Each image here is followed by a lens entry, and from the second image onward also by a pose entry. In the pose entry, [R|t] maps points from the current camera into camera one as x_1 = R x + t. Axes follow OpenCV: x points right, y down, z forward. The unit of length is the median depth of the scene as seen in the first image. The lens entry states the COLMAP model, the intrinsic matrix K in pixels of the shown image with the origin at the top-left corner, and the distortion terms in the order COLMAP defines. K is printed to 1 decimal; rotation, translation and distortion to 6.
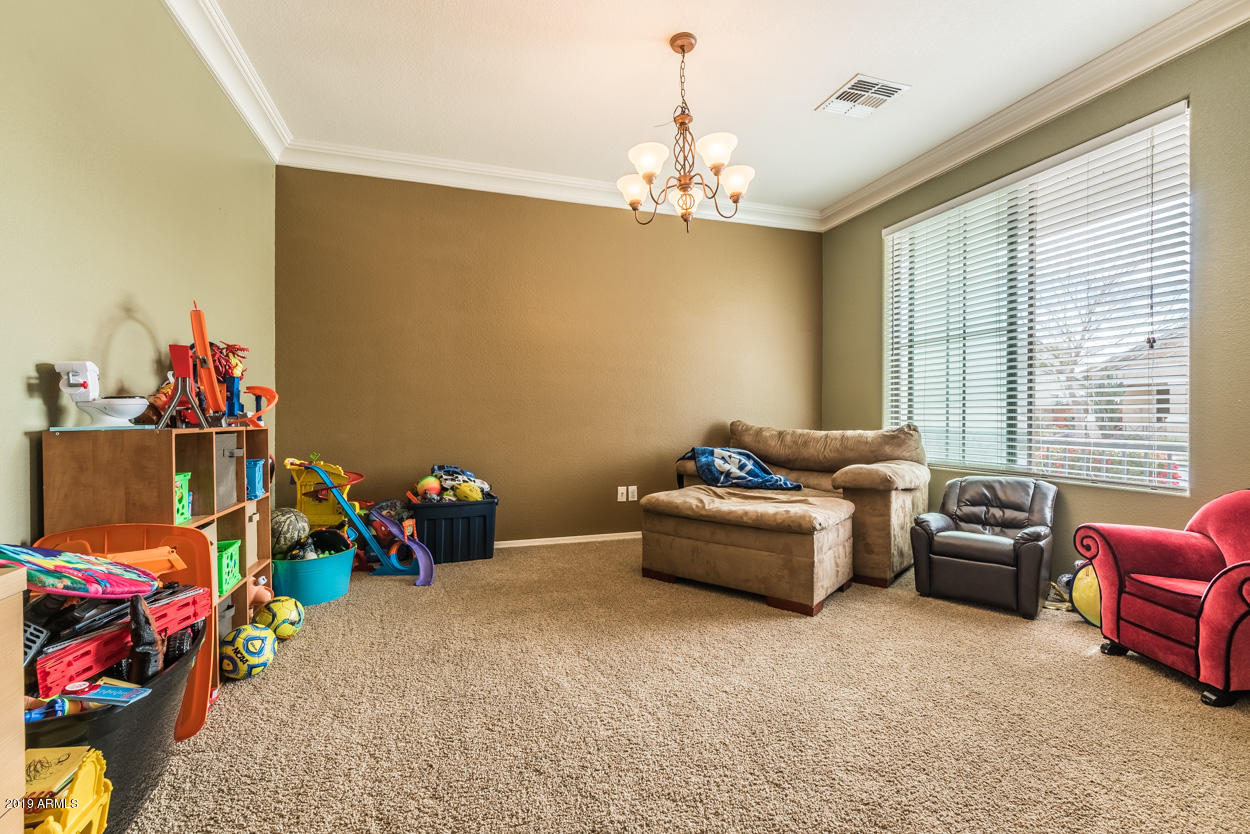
lens RADIAL K [[539.2, 0, 625.1], [0, 539.2, 419.1], [0, 0, 1]] dist [-0.001819, -0.000498]
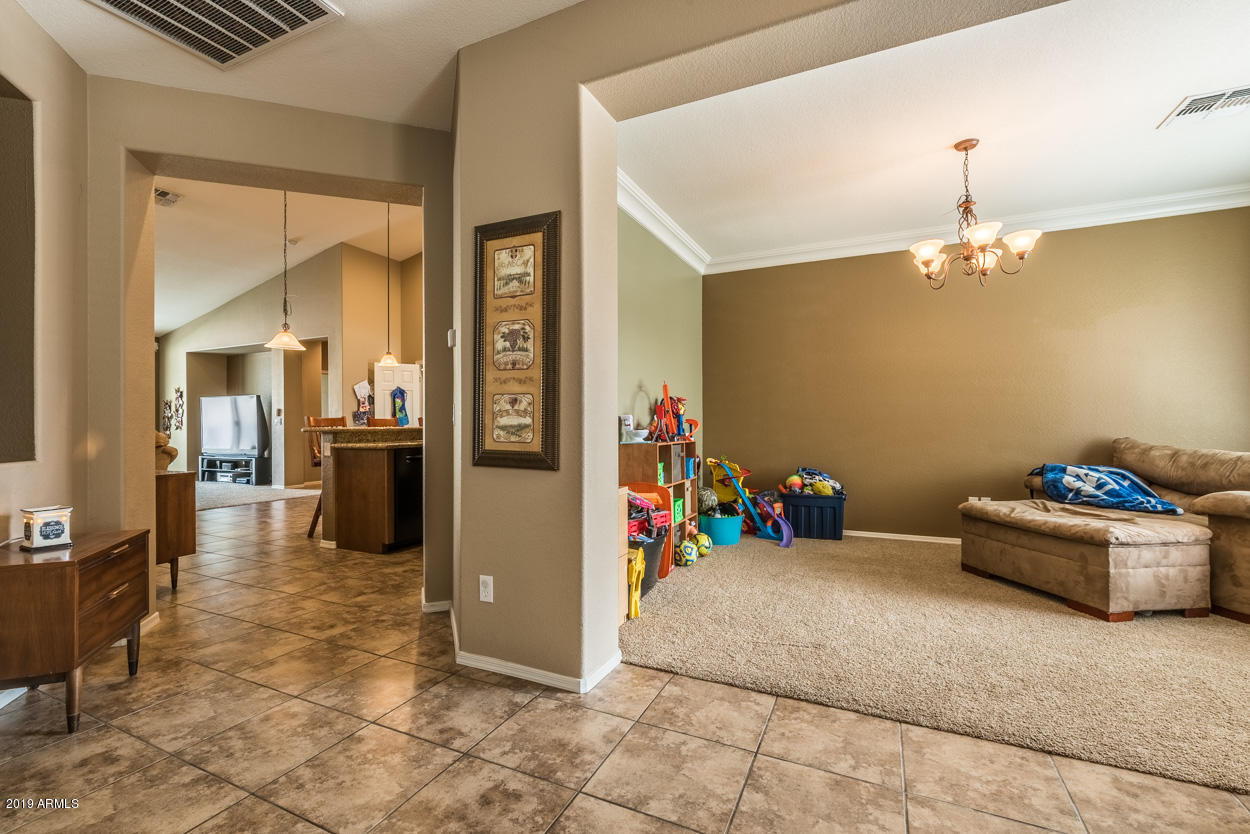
lens RADIAL K [[549.7, 0, 610.0], [0, 549.7, 423.2], [0, 0, 1]] dist [-0.000144, -0.000112]
pose [[0.722144, -0.002633, -0.691738, 0.381718], [0.002411, 0.999996, -0.001290, -0.038825], [0.691739, -0.000737, 0.722147, -0.500807]]
